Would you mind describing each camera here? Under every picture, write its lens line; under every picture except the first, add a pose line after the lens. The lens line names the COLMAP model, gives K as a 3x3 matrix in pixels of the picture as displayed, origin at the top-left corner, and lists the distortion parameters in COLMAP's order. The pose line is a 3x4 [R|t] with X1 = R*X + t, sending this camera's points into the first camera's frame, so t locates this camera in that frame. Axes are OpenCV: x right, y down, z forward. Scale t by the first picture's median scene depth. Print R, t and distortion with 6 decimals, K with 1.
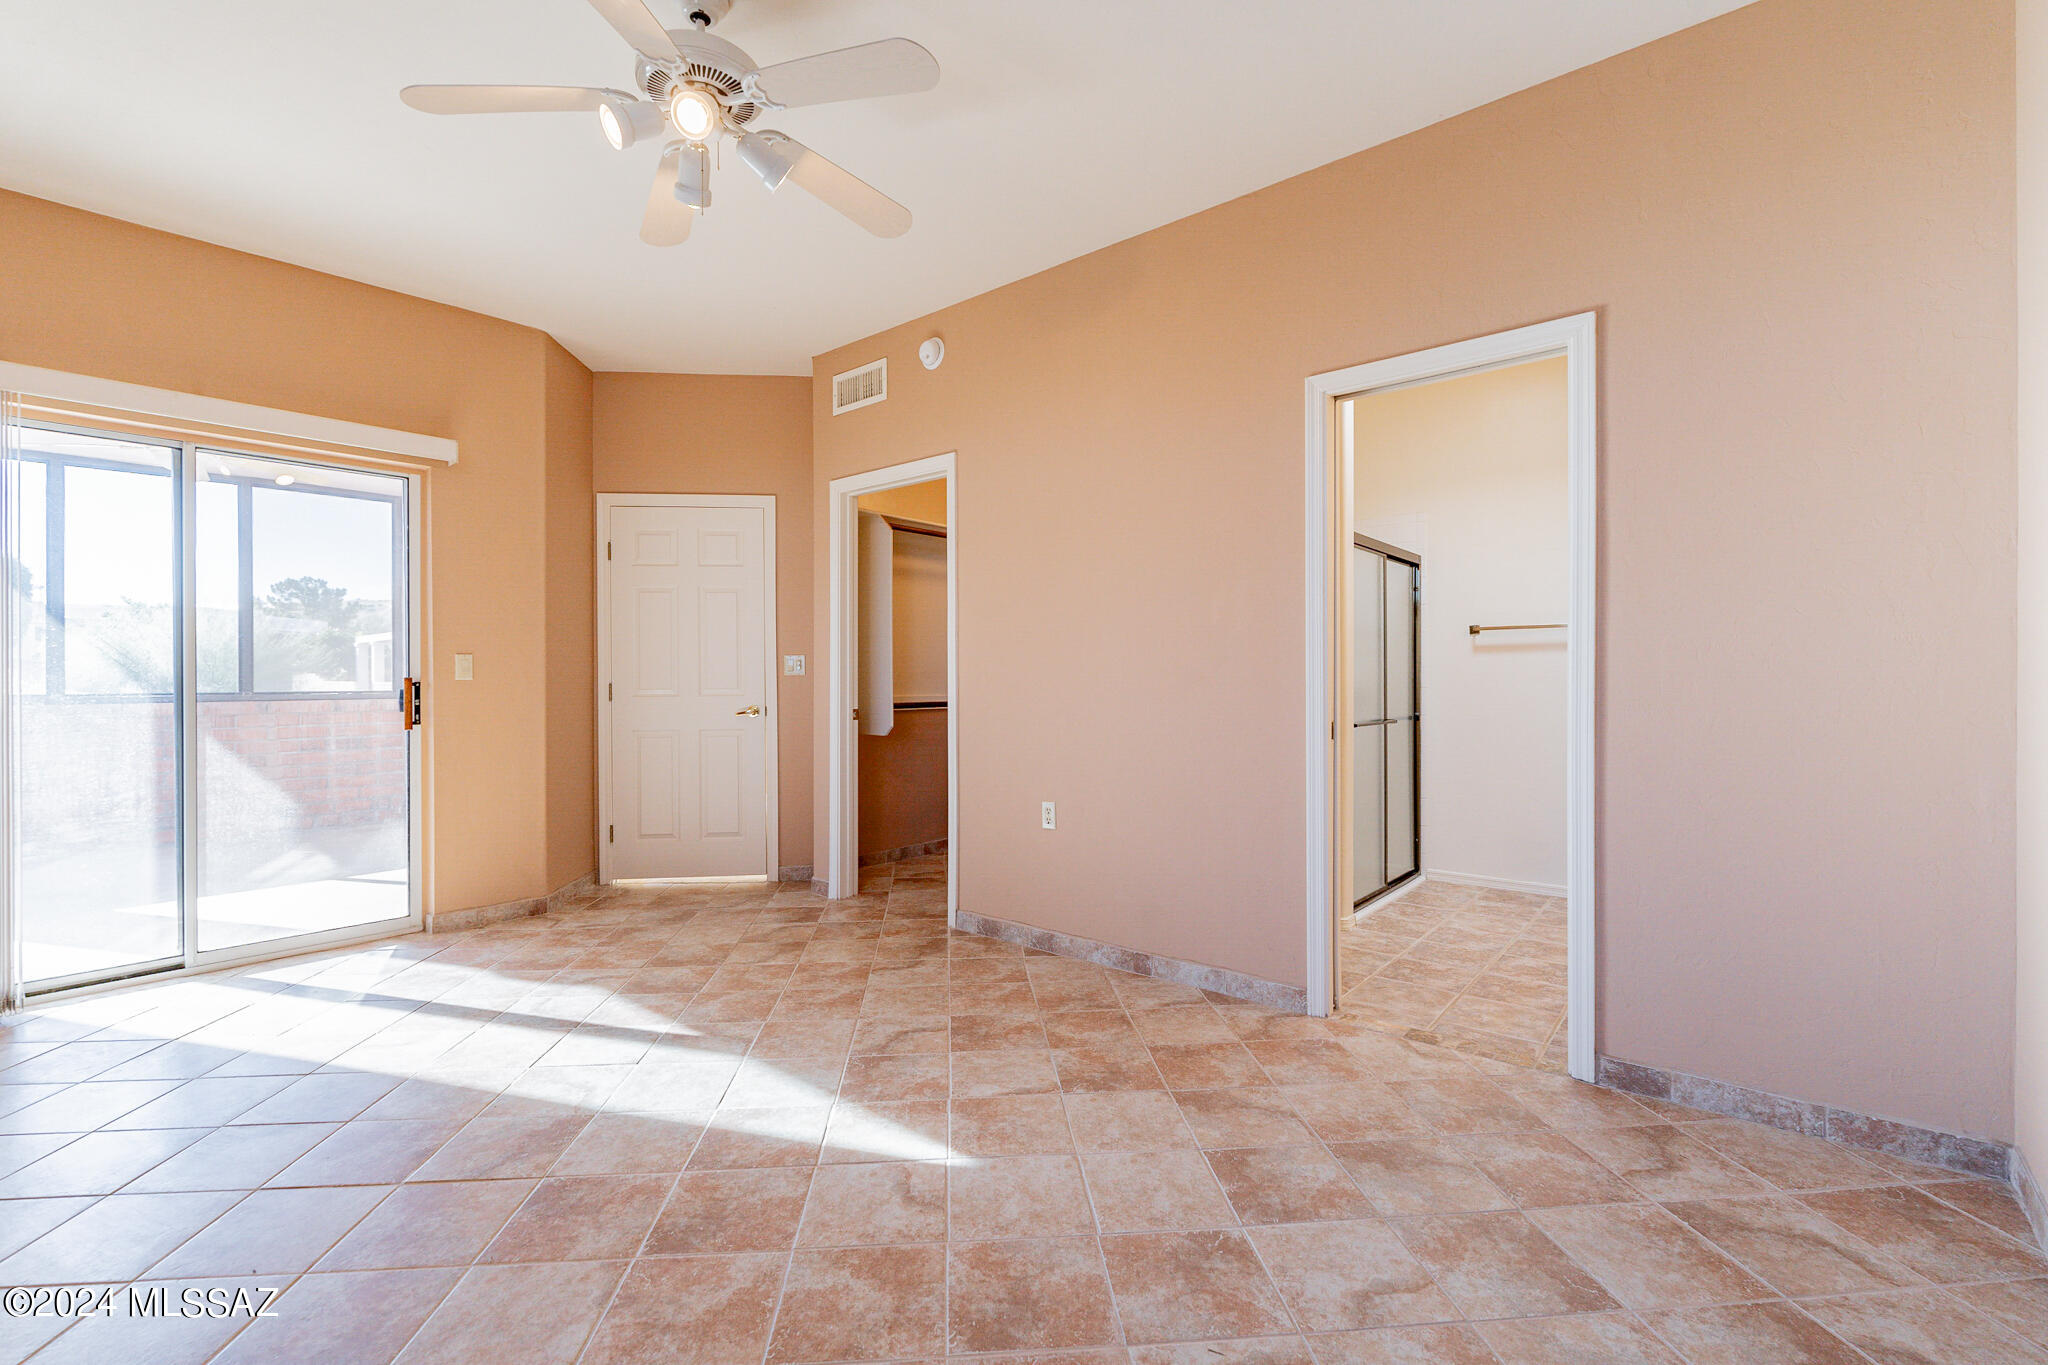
lens RADIAL K [[896.0, 0, 1019.8], [0, 896.0, 684.3], [0, 0, 1]] dist [0.000003, 0.000040]
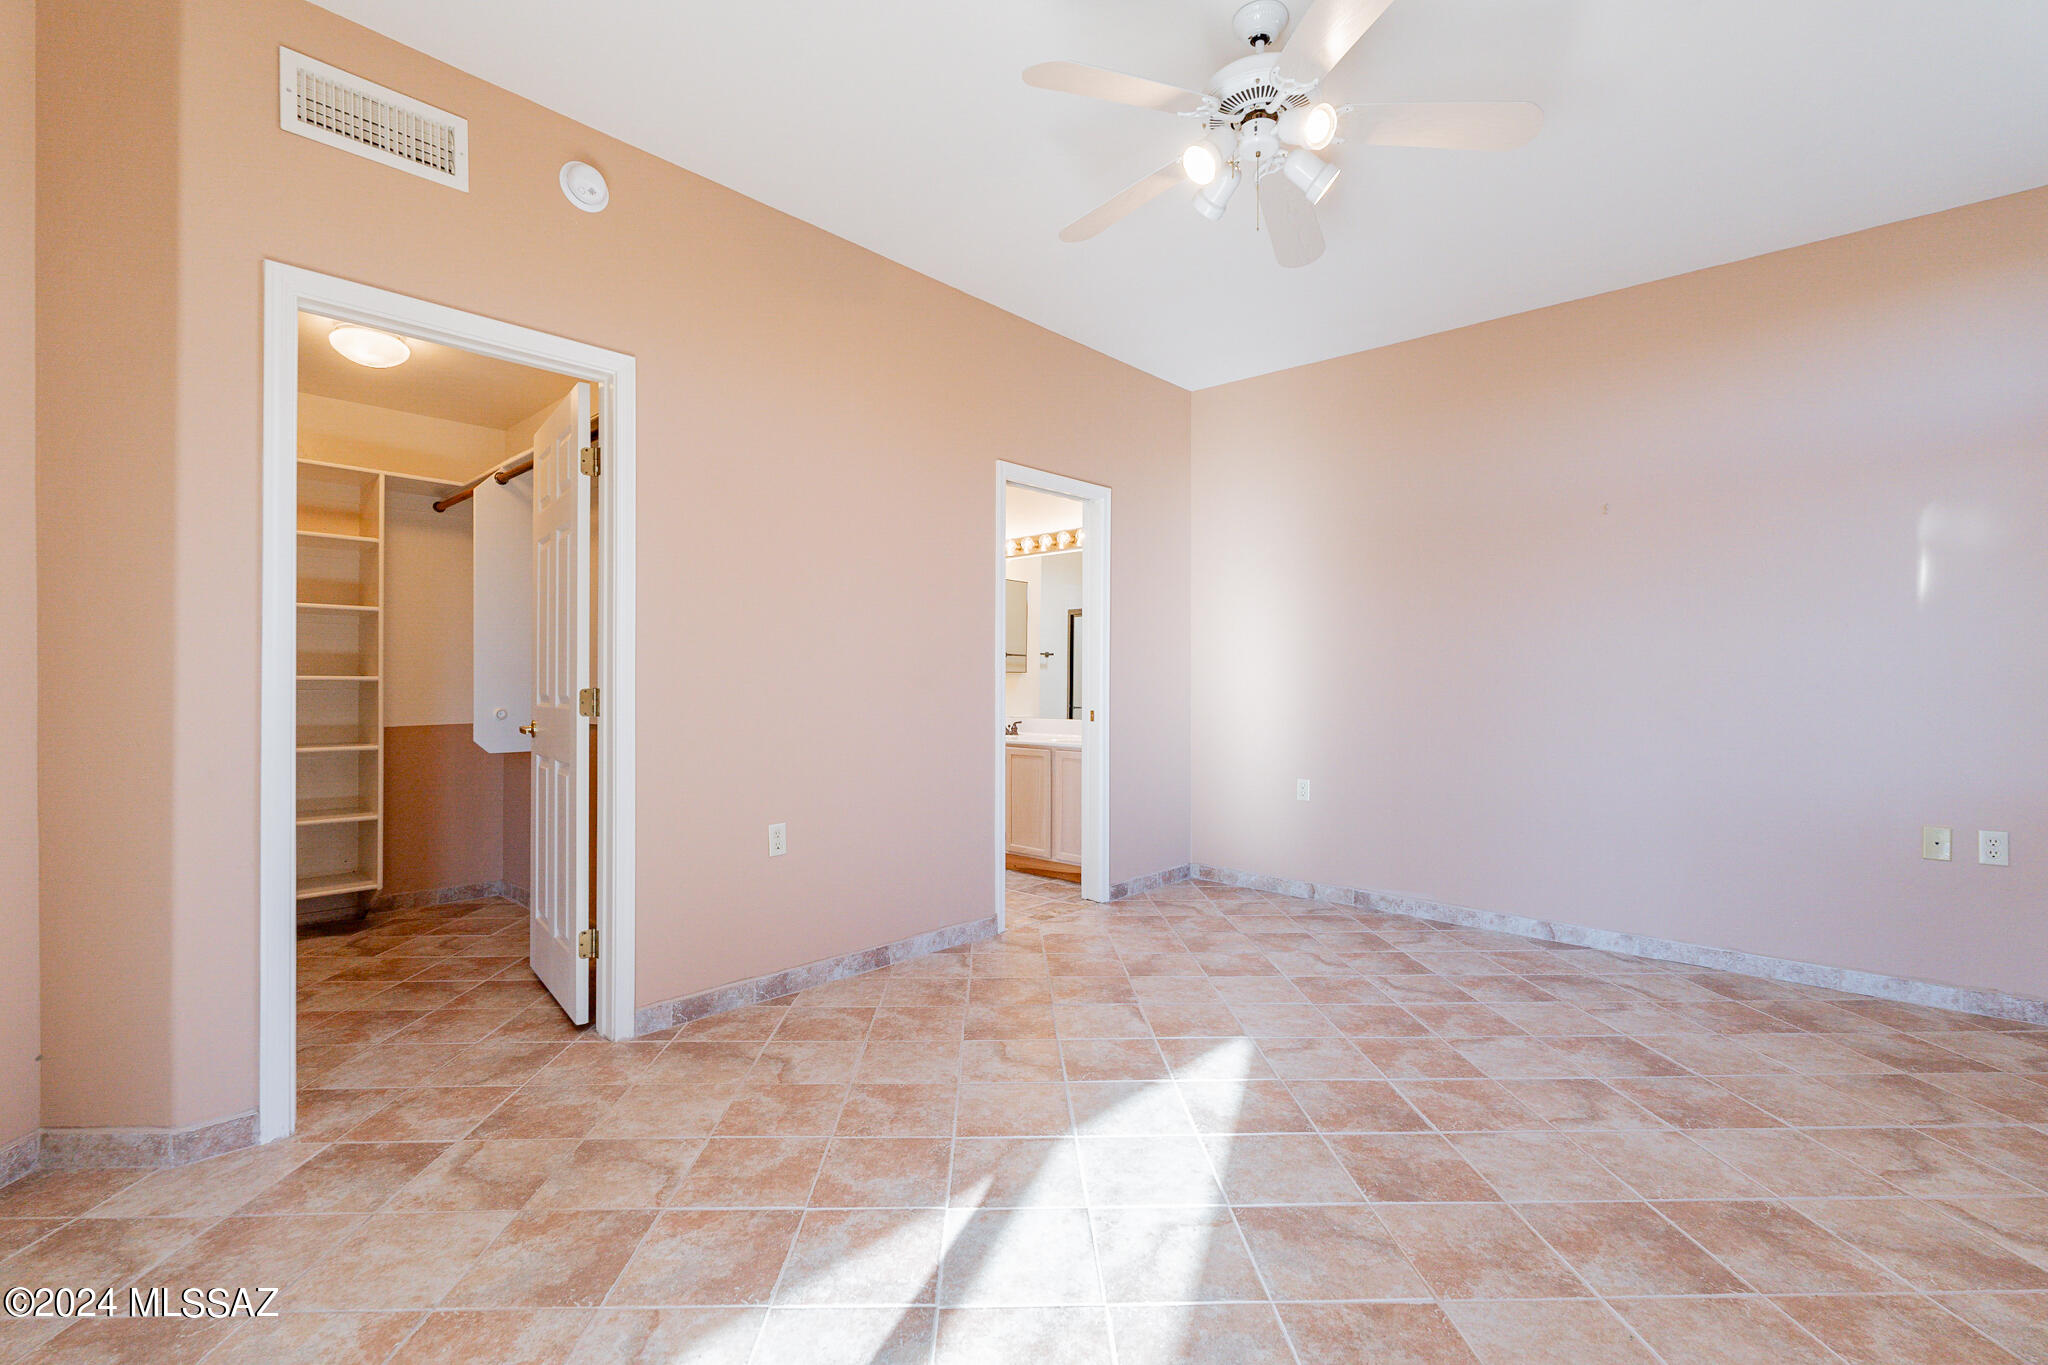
lens RADIAL K [[896.0, 0, 1024.6], [0, 896.0, 681.0], [0, 0, 1]] dist [0.000003, 0.000040]
pose [[0.052393, 0.006750, 0.998604, -0.882741], [0.000535, 0.999977, -0.006787, -0.000957], [-0.998626, 0.000890, 0.052388, 0.769144]]
